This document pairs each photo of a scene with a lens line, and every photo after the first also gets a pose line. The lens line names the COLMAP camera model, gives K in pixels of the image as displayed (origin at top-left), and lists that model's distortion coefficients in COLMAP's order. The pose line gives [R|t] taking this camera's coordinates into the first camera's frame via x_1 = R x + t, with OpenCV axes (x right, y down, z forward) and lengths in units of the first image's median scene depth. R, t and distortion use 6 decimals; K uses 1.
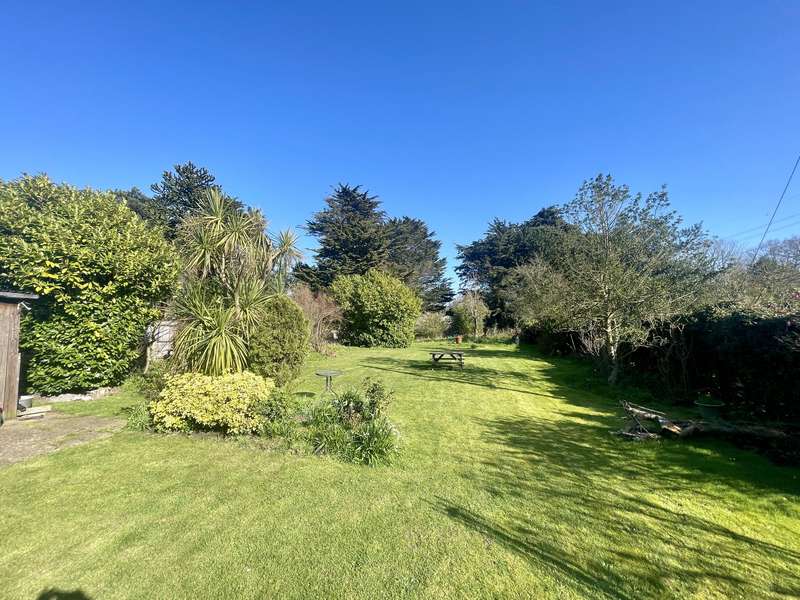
lens RADIAL K [[318.9, 0, 400.0], [0, 318.9, 300.0], [0, 0, 1]] dist [0.018605, -0.000011]
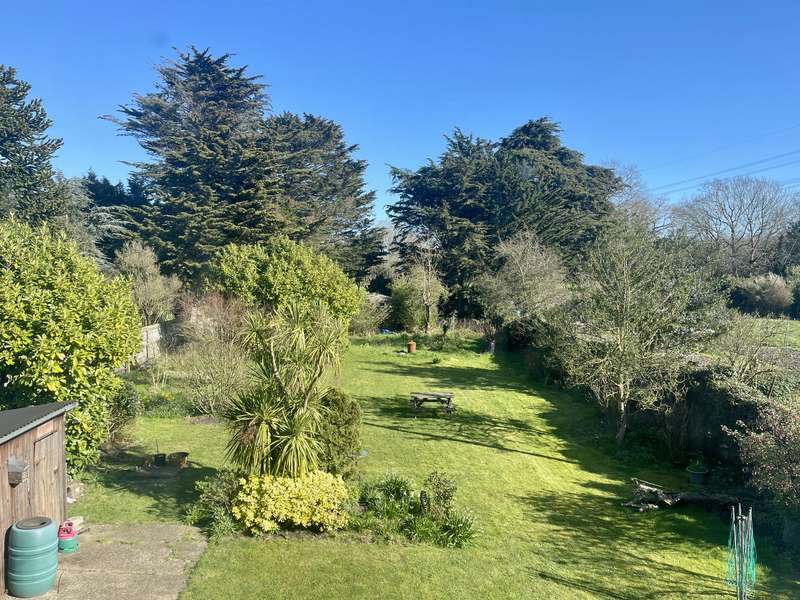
lens RADIAL K [[590.7, 0, 400.0], [0, 590.7, 300.0], [0, 0, 1]] dist [0.136406, -0.100277]
pose [[0.968395, 0.012721, 0.249097, -0.168229], [-0.043984, 0.991758, 0.120342, -0.134872], [-0.245513, -0.127495, 0.960973, -0.203117]]
